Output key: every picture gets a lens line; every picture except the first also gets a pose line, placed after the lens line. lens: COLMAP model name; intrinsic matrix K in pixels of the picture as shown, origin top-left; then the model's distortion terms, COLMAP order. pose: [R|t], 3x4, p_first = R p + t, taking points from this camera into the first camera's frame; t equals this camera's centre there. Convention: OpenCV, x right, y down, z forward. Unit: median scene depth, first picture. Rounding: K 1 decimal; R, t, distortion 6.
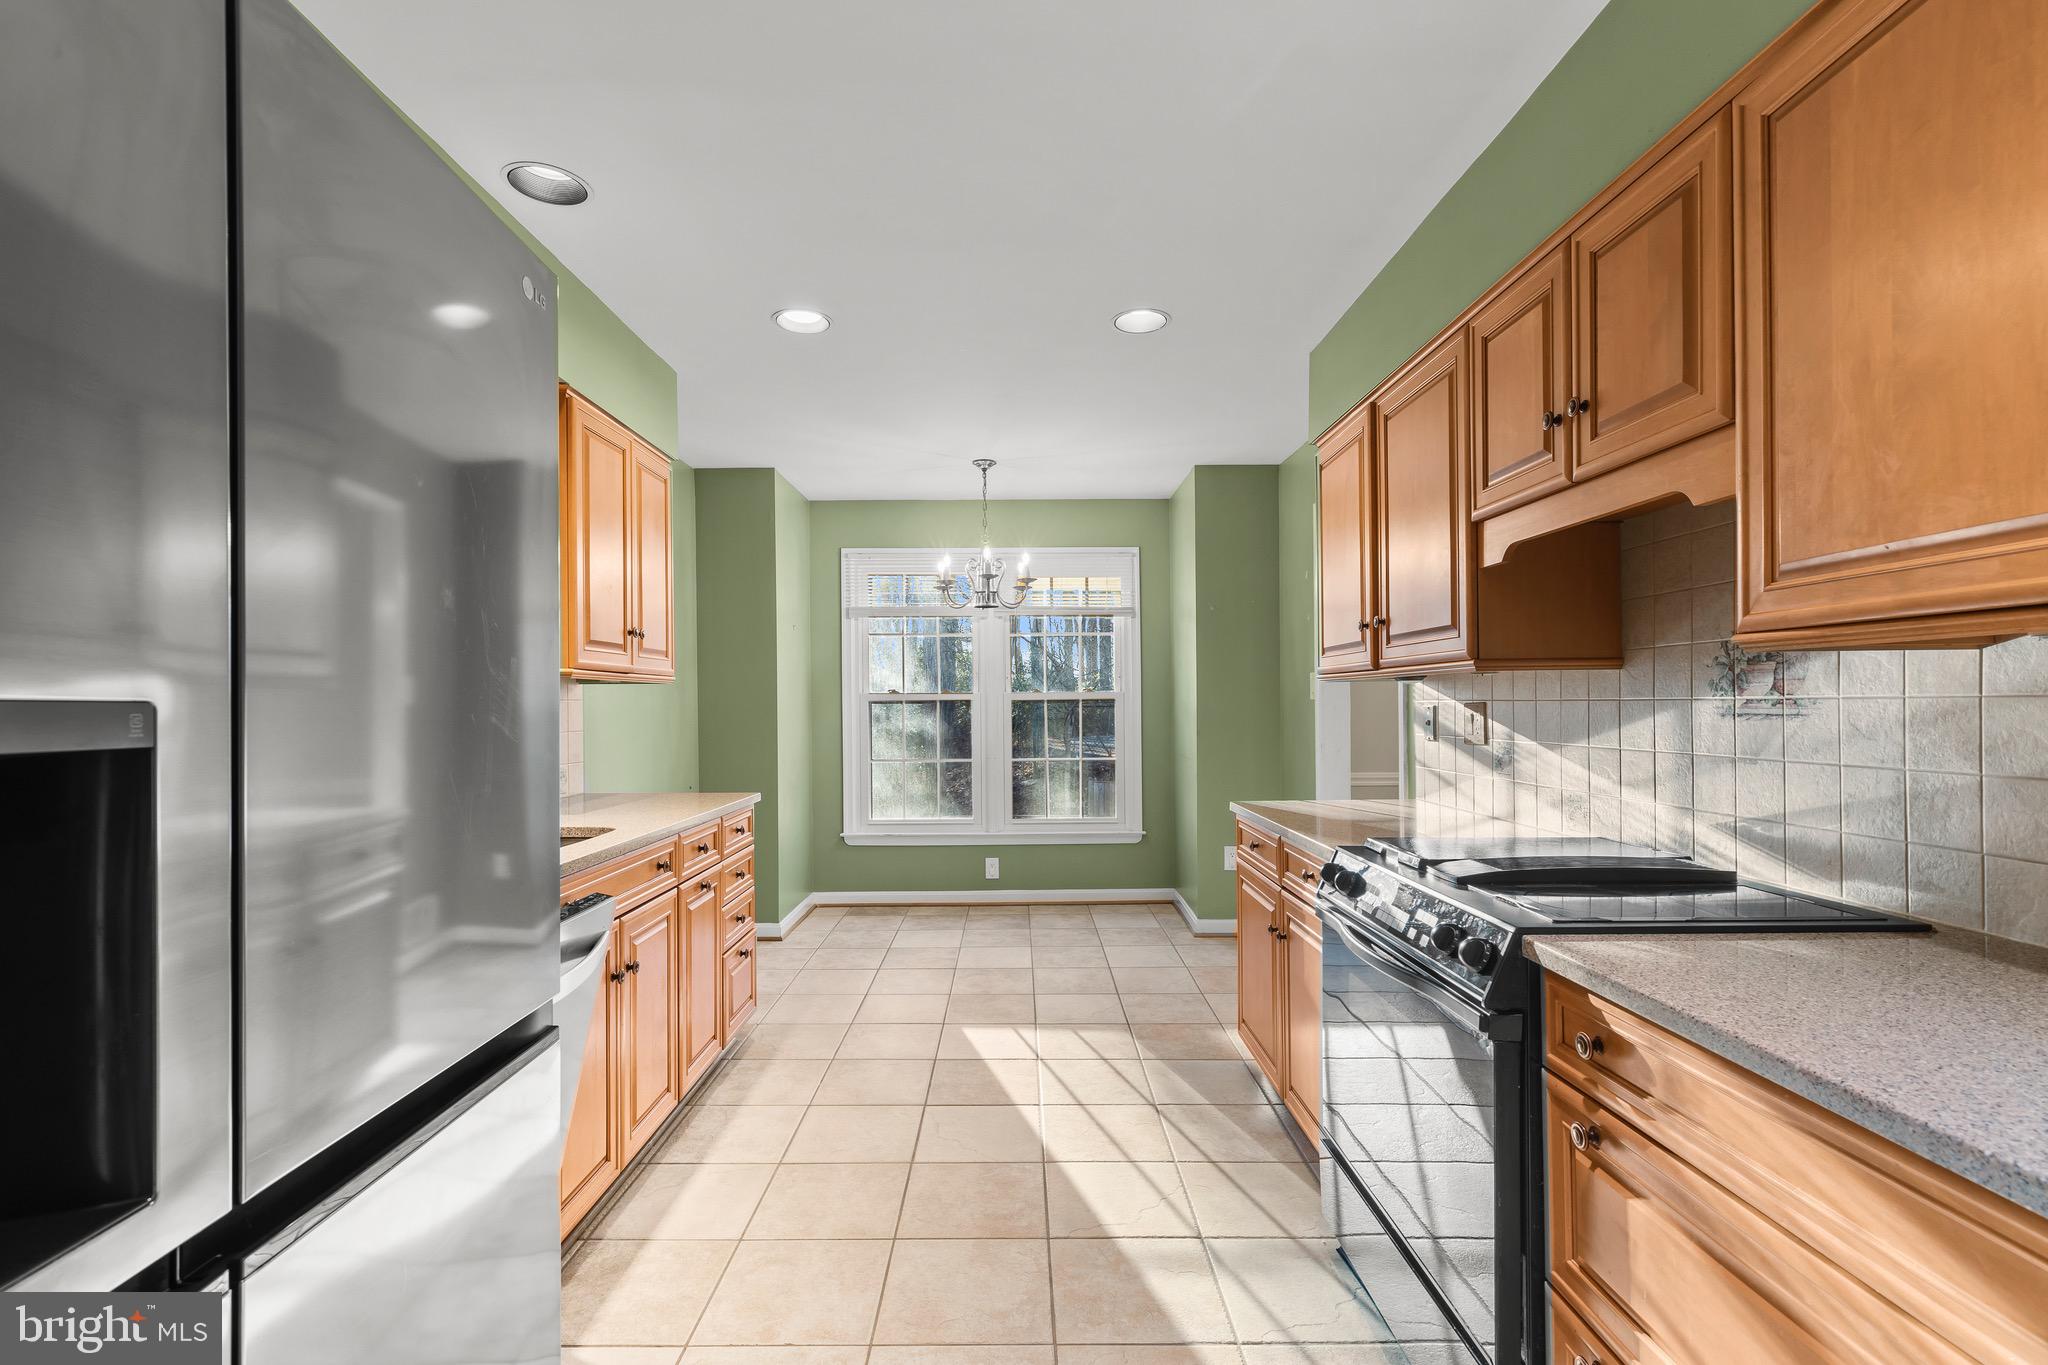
lens RADIAL K [[909.9, 0, 1019.9], [0, 909.9, 681.6], [0, 0, 1]] dist [0.003724, 0.000649]
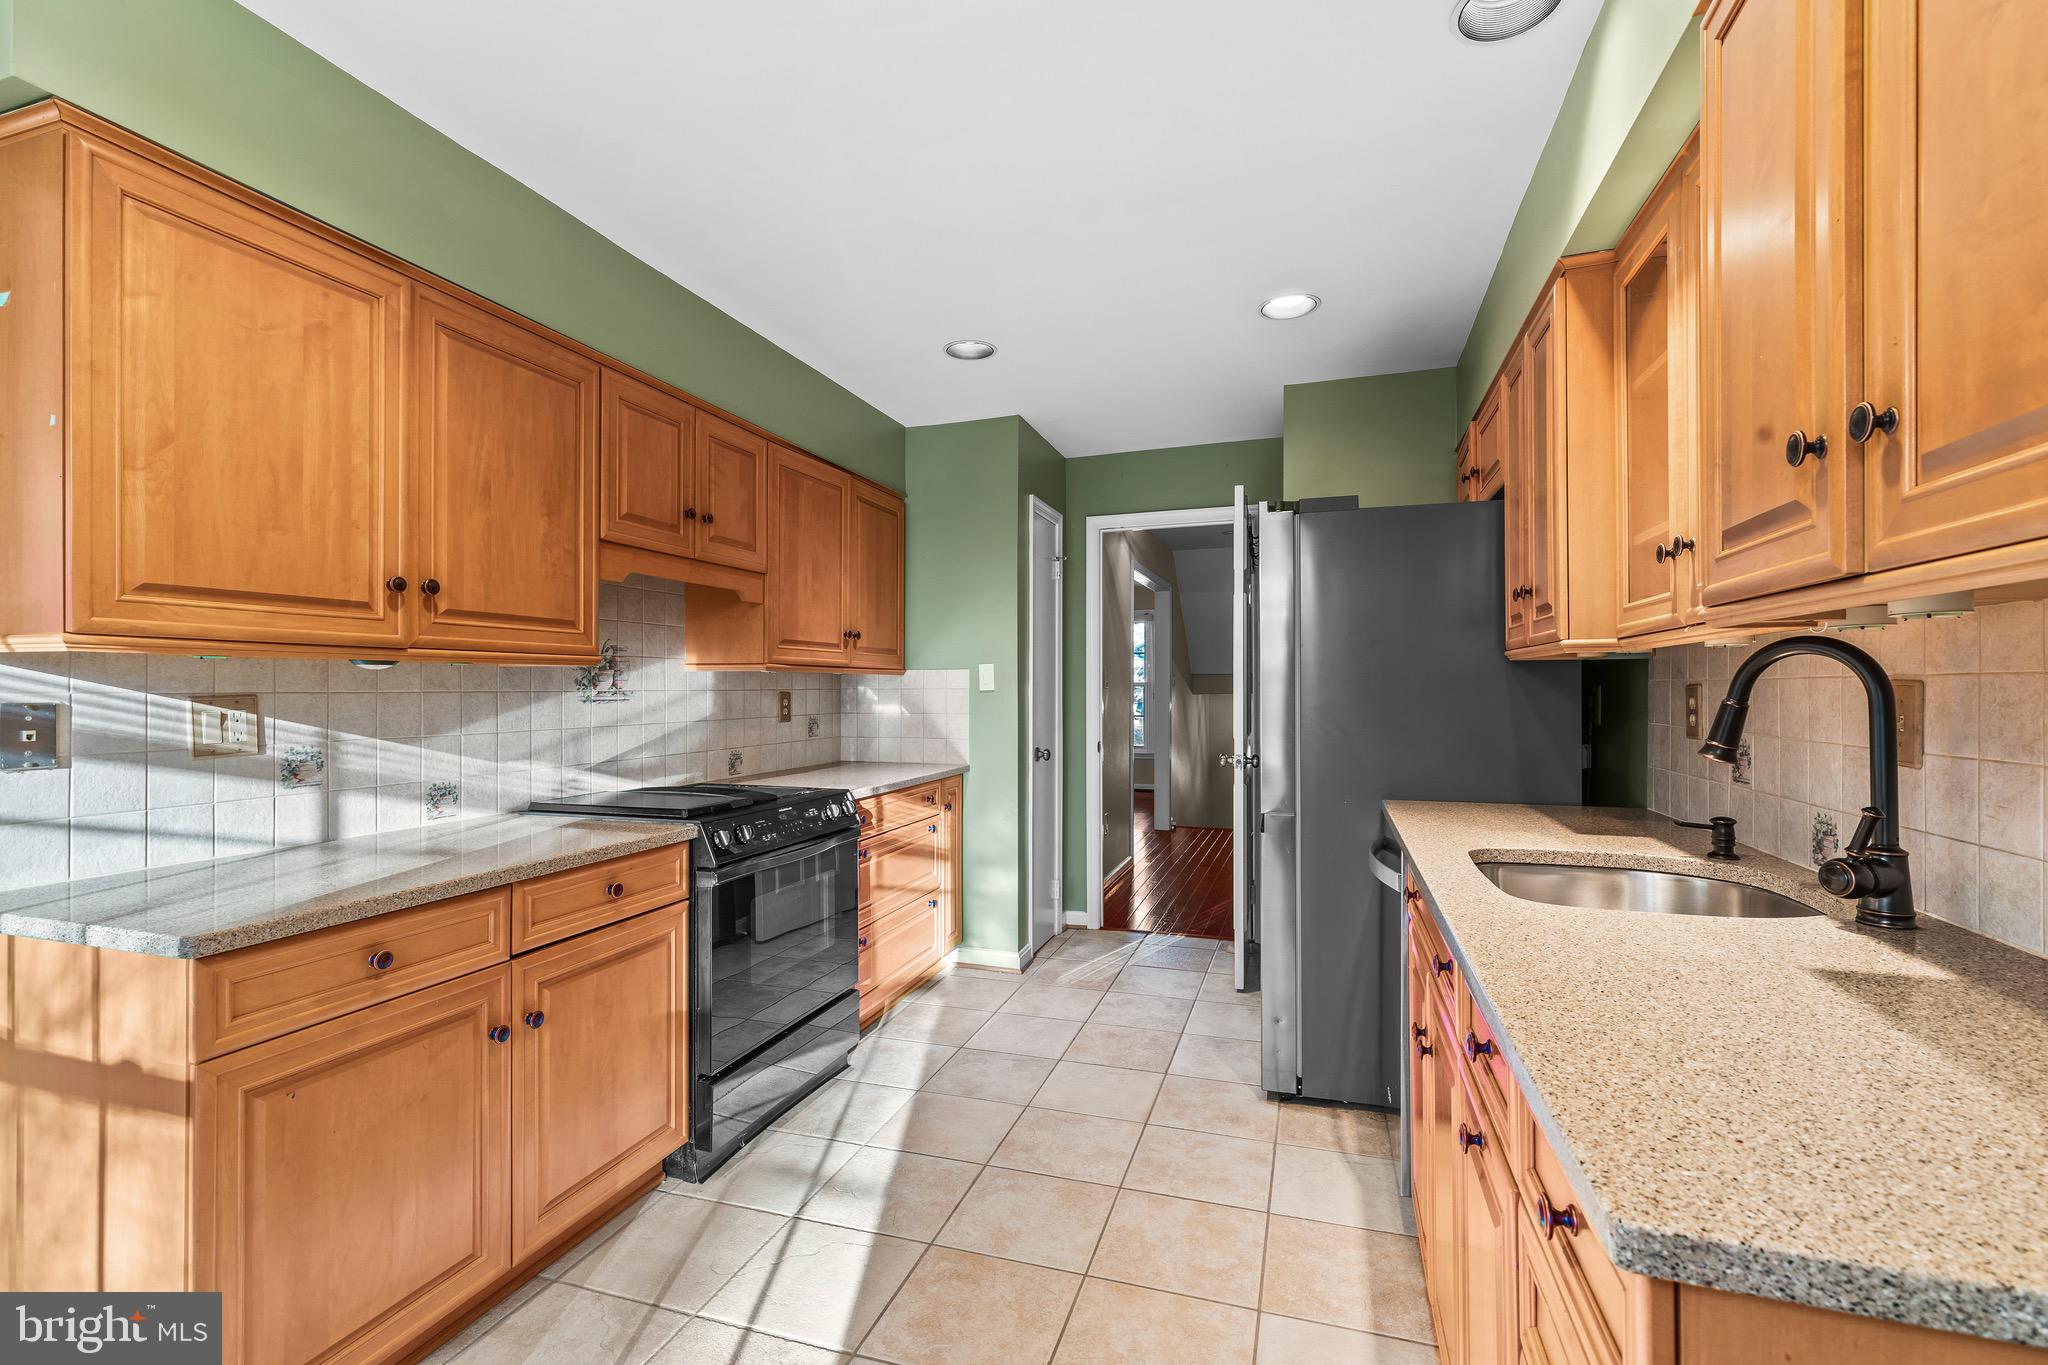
lens RADIAL K [[909.9, 0, 1019.9], [0, 909.9, 681.6], [0, 0, 1]] dist [0.003724, 0.000649]
pose [[-0.950755, 0.011461, 0.309731, -0.388428], [0.000089, 0.999326, -0.036705, 0.054517], [-0.309943, -0.034870, -0.950115, 2.039533]]
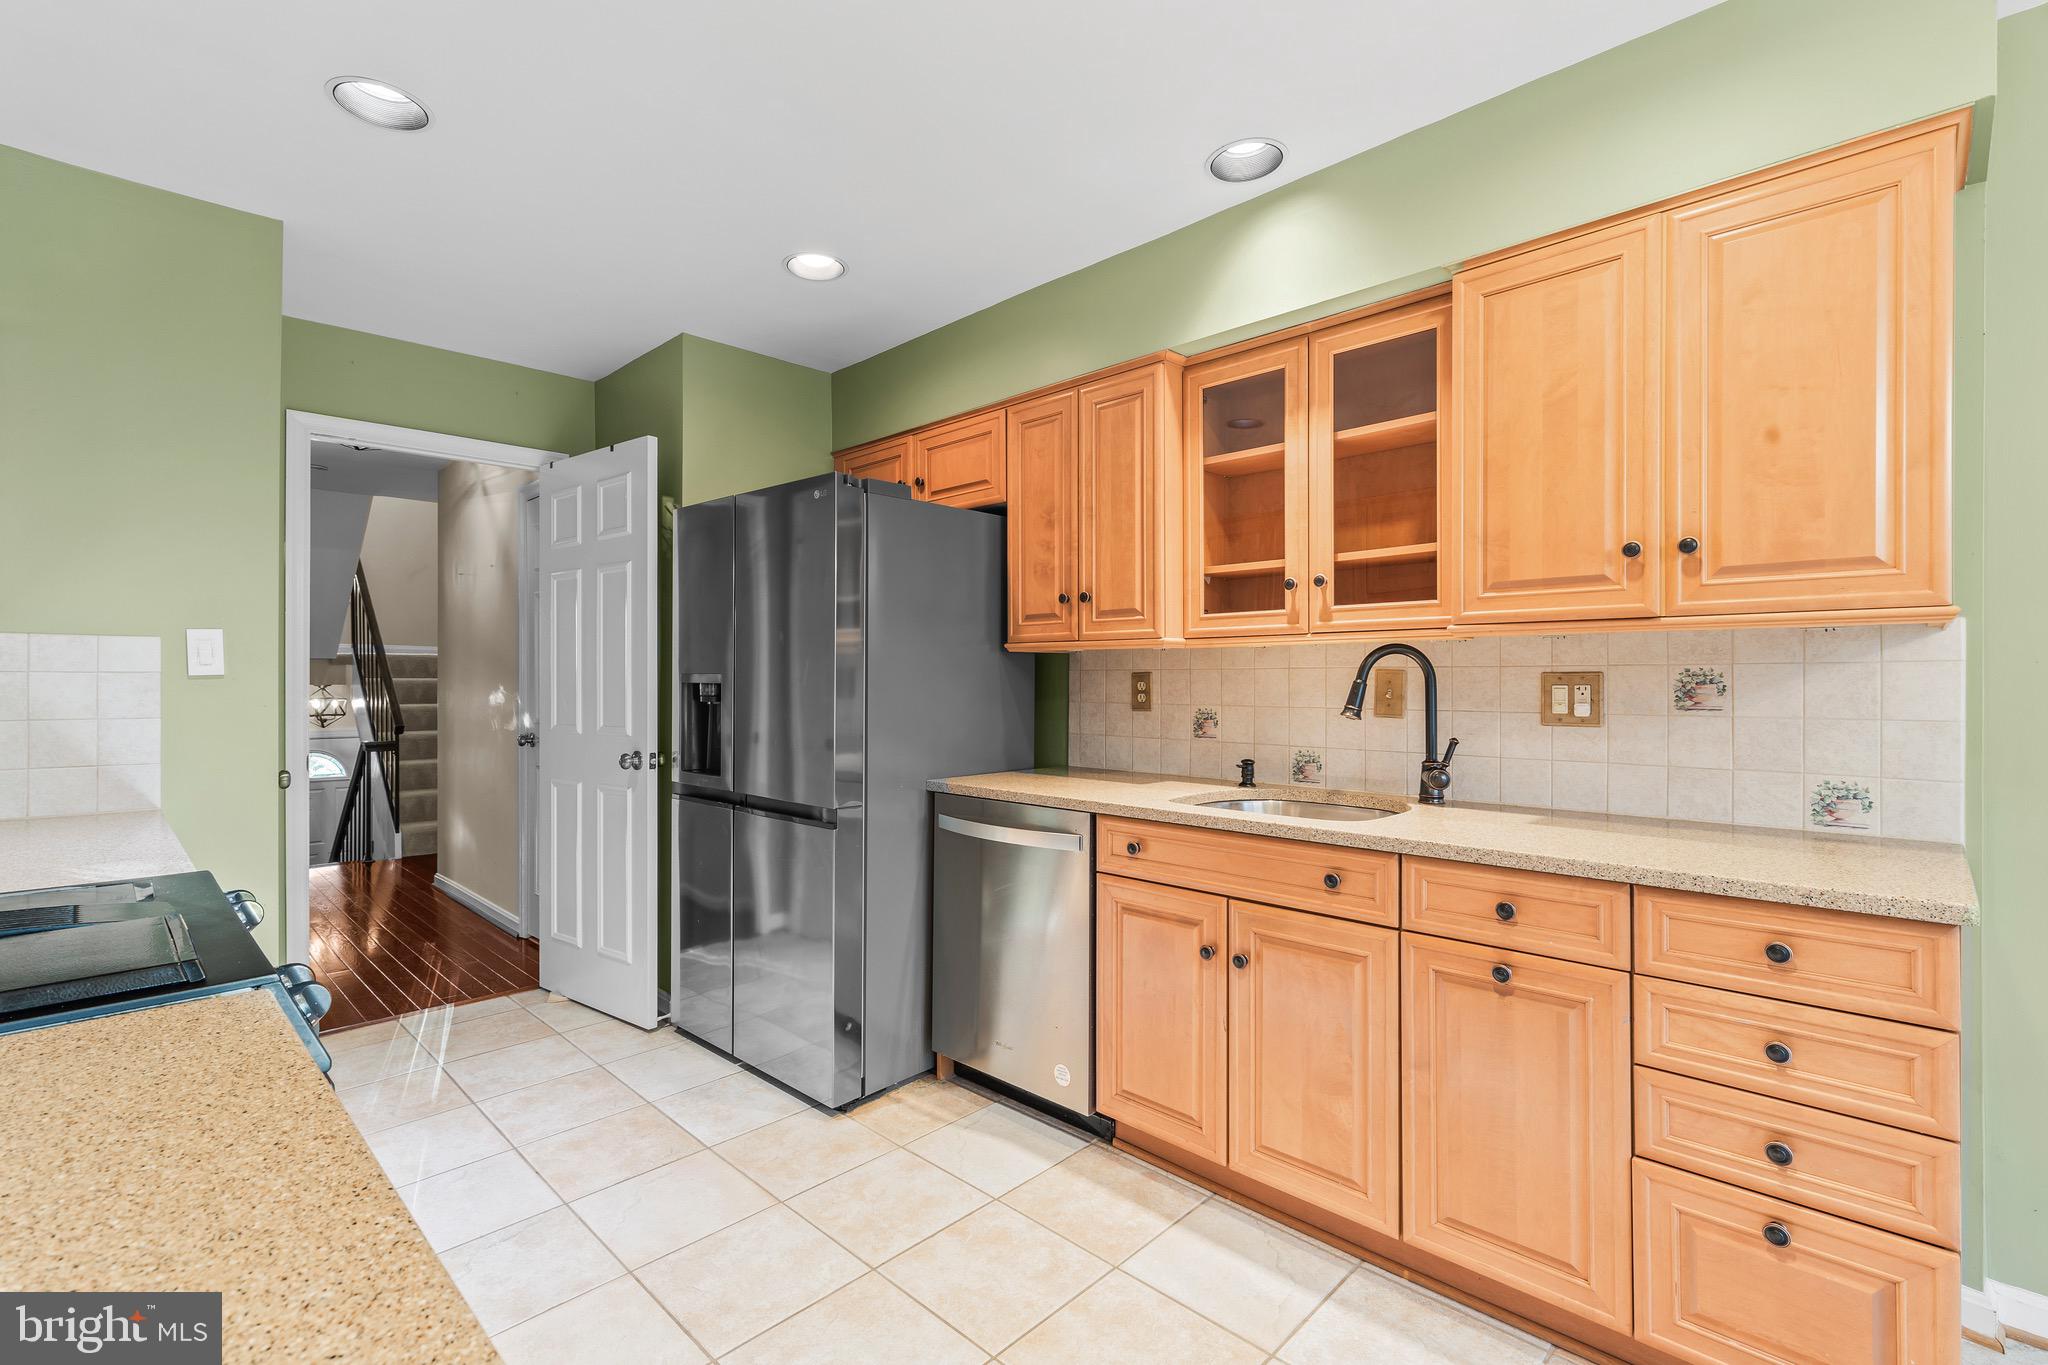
lens RADIAL K [[909.9, 0, 1019.9], [0, 909.9, 681.6], [0, 0, 1]] dist [0.003724, 0.000649]
pose [[-0.698492, 0.008858, -0.715563, 0.423773], [0.024633, 0.999628, -0.011671, 0.046298], [0.715194, -0.025779, -0.698451, 1.684592]]
